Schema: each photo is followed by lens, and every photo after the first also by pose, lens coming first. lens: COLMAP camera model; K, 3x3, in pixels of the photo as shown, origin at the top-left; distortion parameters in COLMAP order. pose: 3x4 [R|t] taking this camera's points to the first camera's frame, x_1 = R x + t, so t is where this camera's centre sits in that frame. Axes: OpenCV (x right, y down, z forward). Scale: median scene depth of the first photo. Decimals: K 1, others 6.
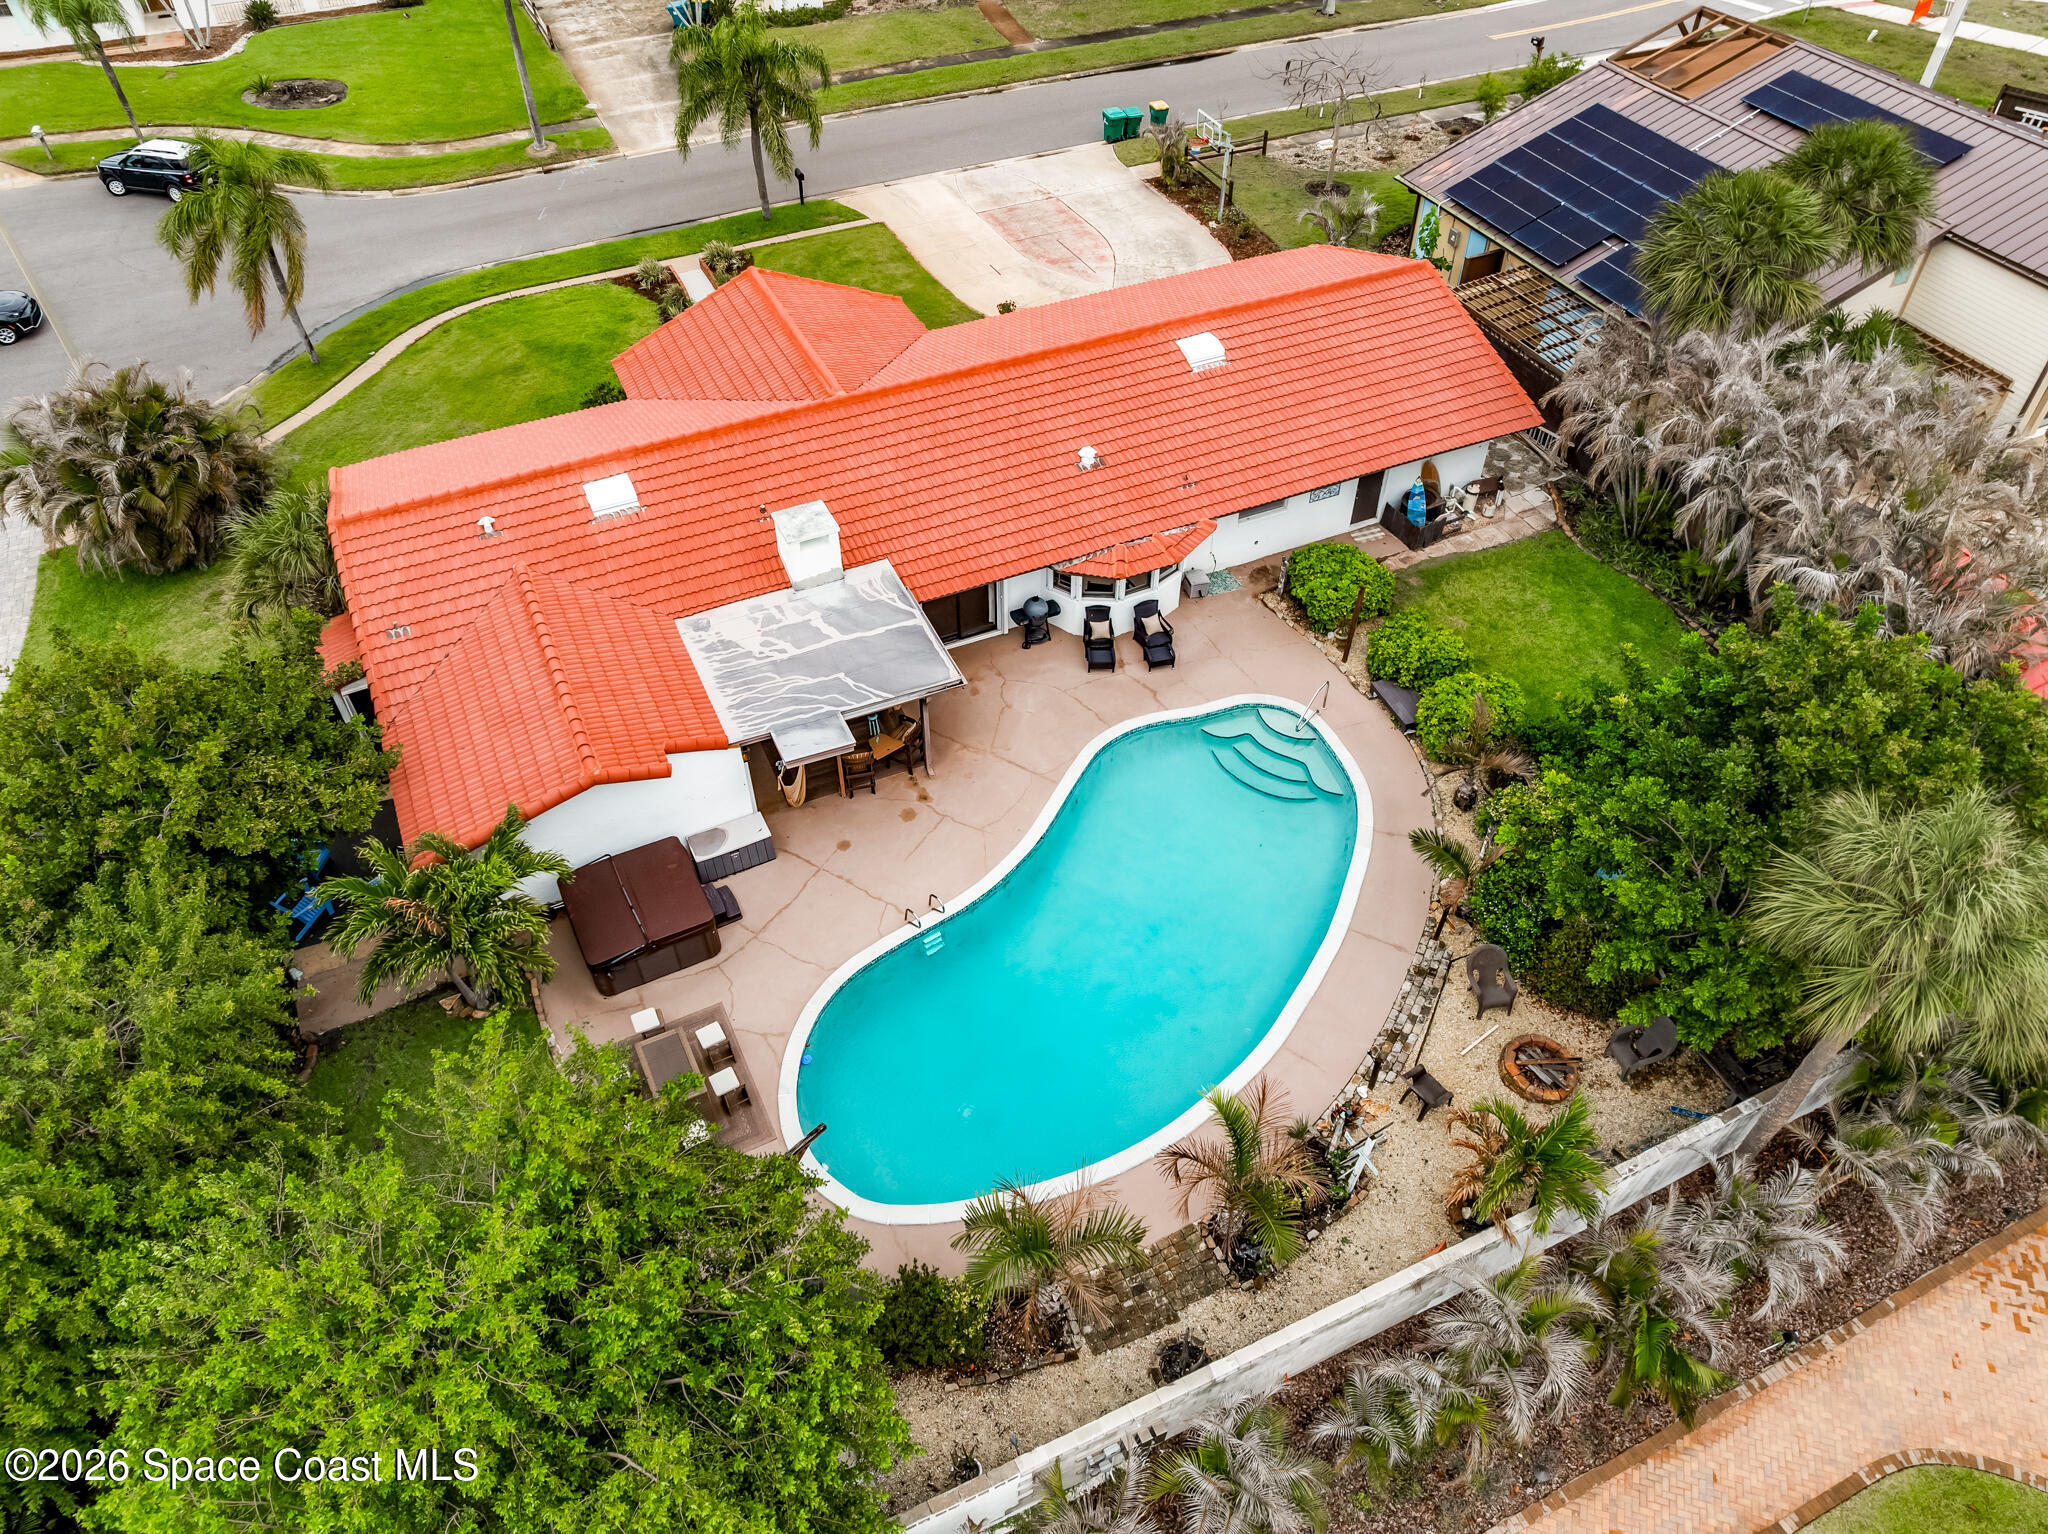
lens RADIAL K [[1418.2, 0, 1031.0], [0, 1418.2, 707.8], [0, 0, 1]] dist [-0.067159, 0.045843]
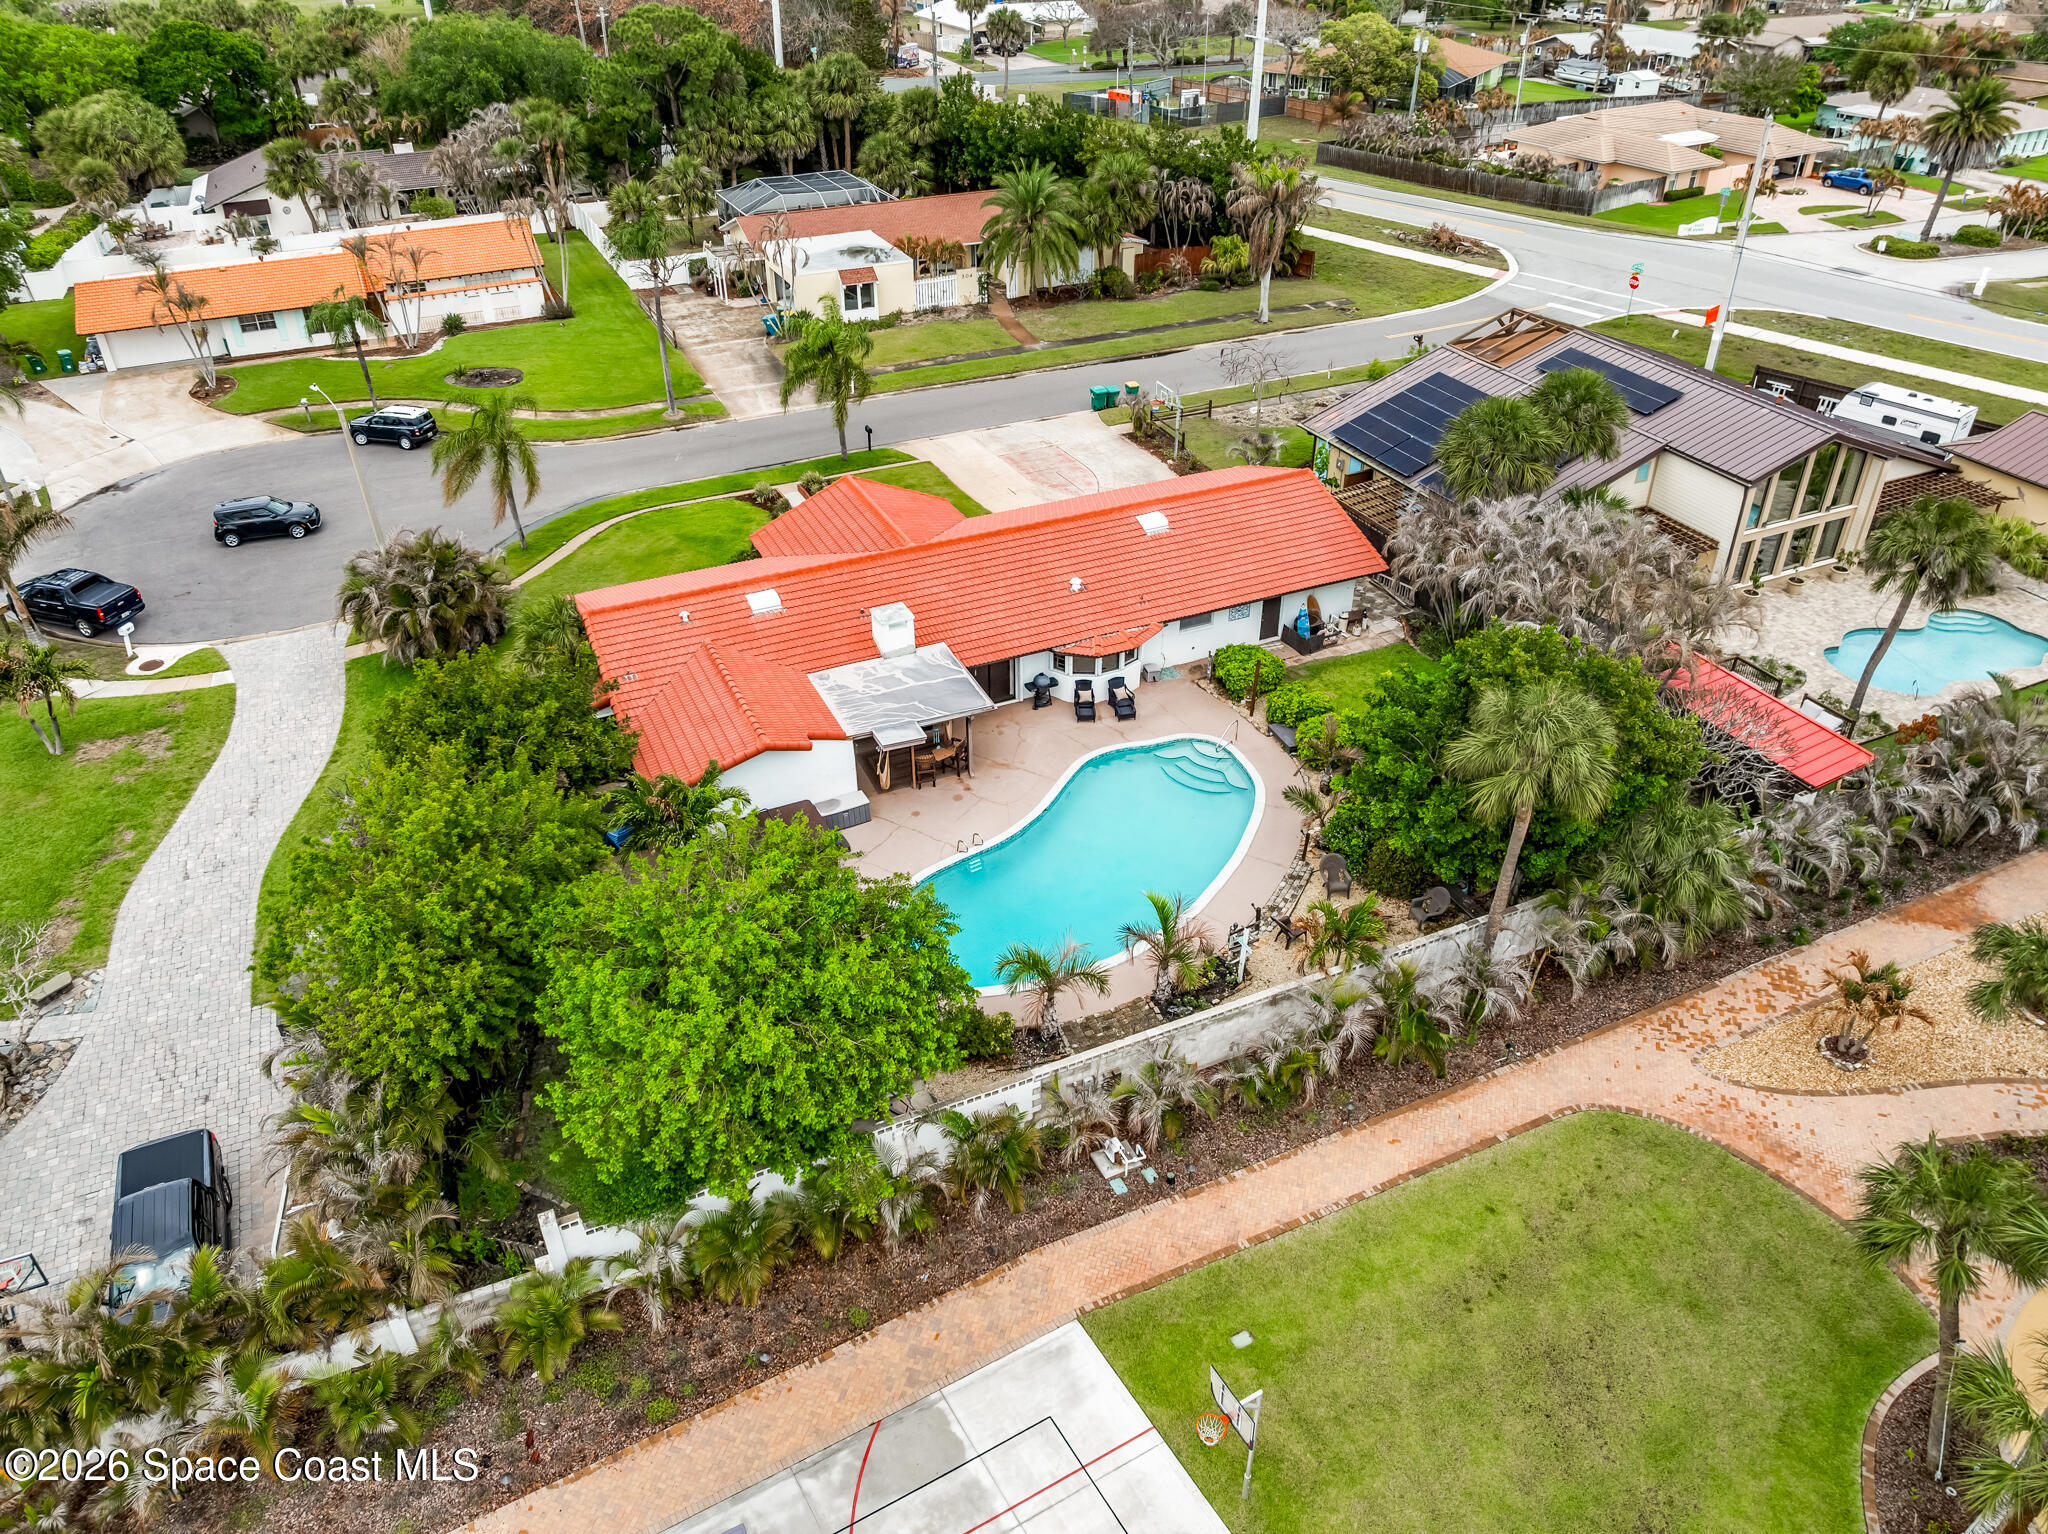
lens RADIAL K [[1447.8, 0, 1025.1], [0, 1447.8, 719.2], [0, 0, 1]] dist [-0.034505, -0.003095]
pose [[0.999965, -0.002265, -0.008035, -0.002000], [0.000551, 0.978287, -0.207253, 0.259406], [0.008330, 0.207242, 0.978254, -0.438545]]
